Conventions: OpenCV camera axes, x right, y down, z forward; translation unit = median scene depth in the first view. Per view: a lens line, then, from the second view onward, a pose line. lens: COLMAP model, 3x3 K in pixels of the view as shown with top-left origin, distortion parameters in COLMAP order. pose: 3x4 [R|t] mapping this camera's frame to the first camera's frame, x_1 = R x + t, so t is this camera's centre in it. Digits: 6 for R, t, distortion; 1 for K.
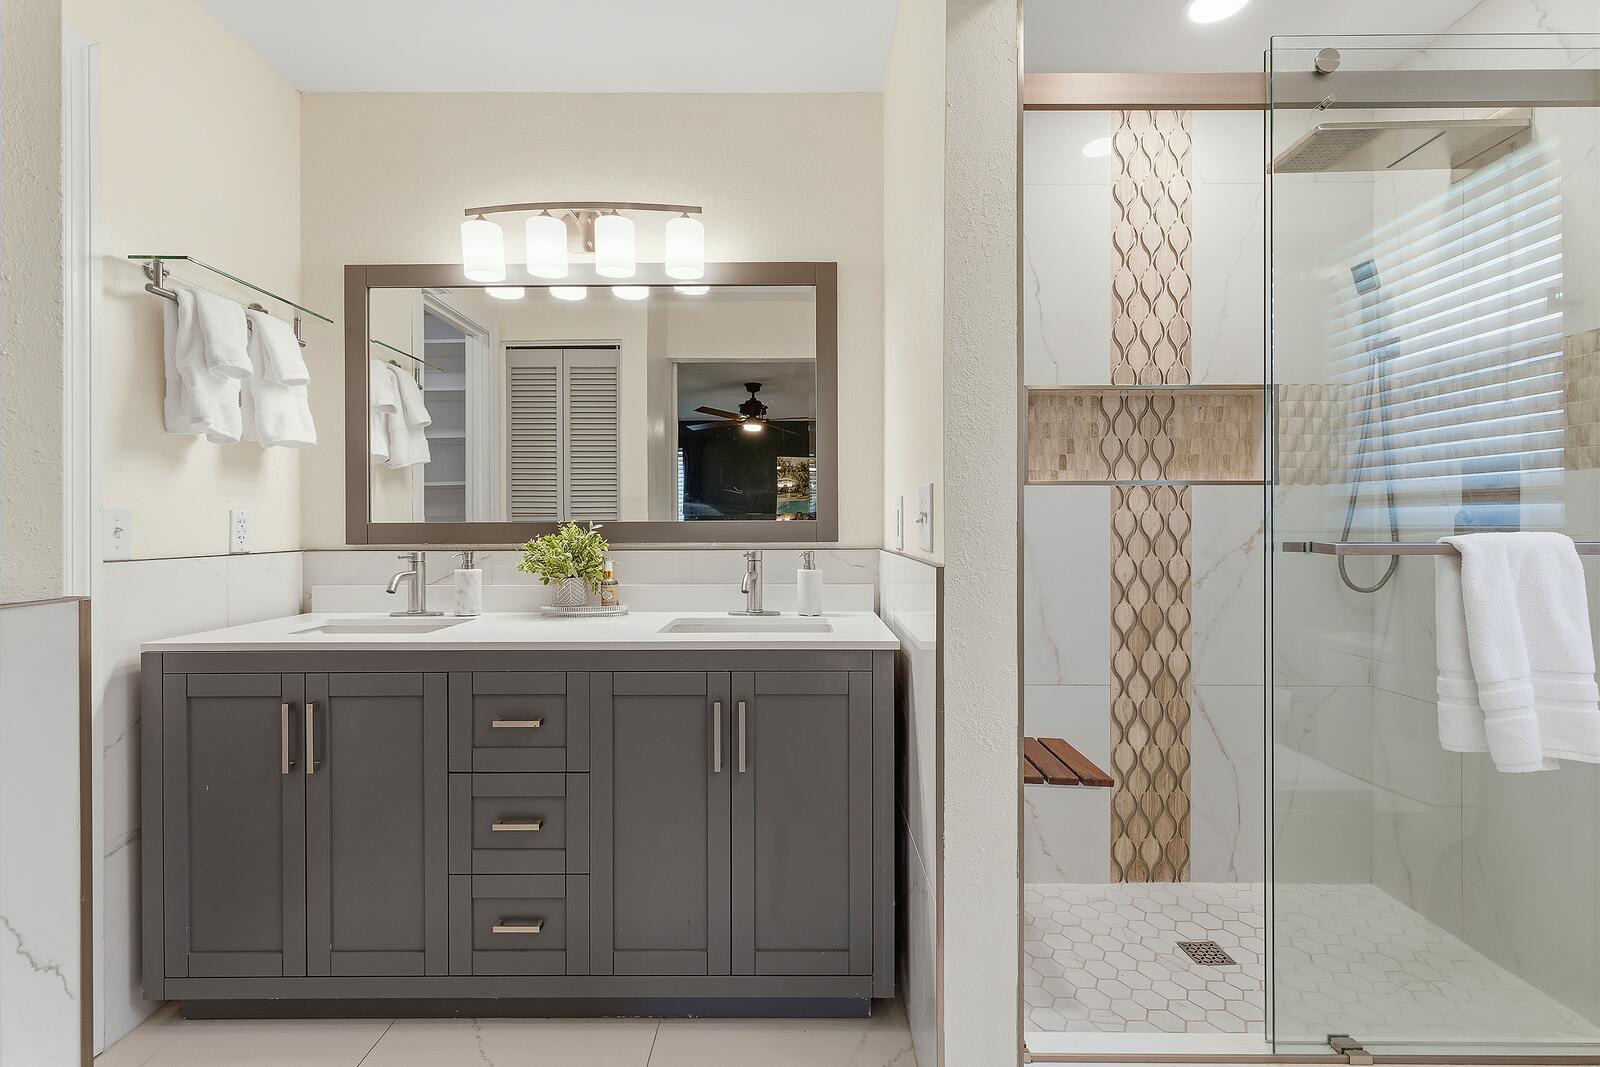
lens RADIAL K [[714.1, 0, 800.0], [0, 714.1, 533.5], [0, 0, 1]] dist [0.001547, 0.000022]
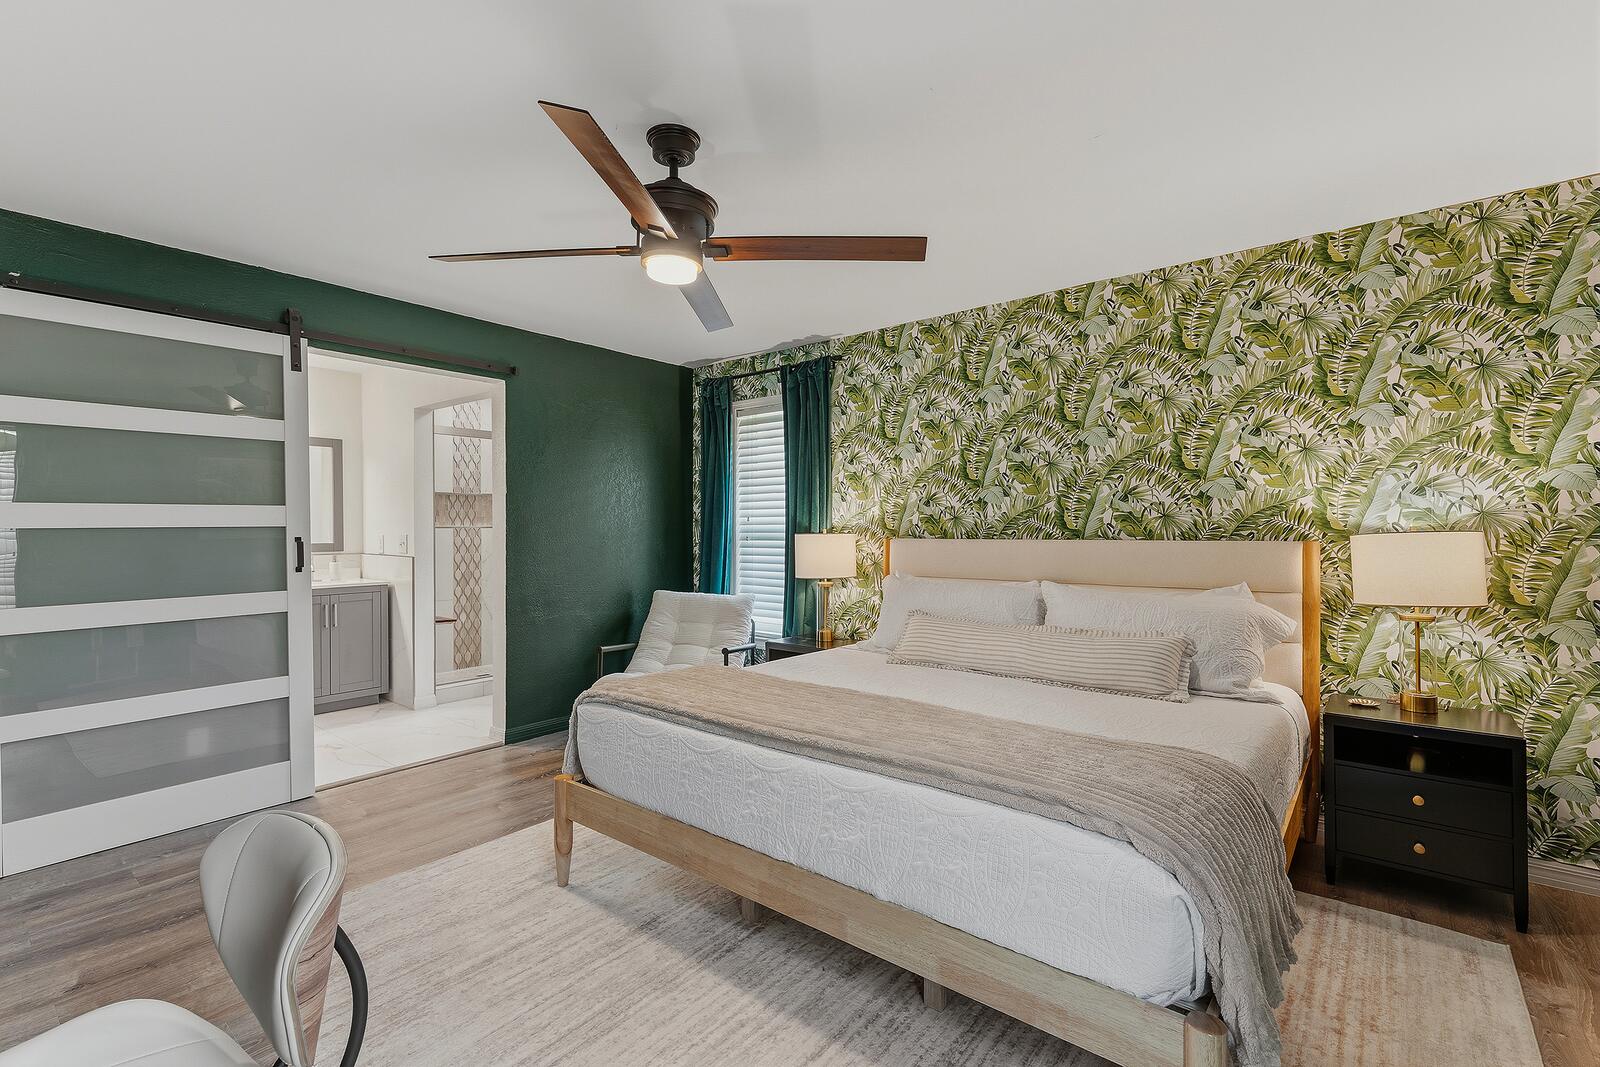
lens RADIAL K [[714.1, 0, 800.0], [0, 714.1, 533.5], [0, 0, 1]] dist [0.001547, 0.000022]
pose [[0.631099, -0.004765, 0.775687, -0.879945], [0.003840, 0.999988, 0.003019, -0.051040], [-0.775693, 0.001073, 0.631110, -1.824416]]
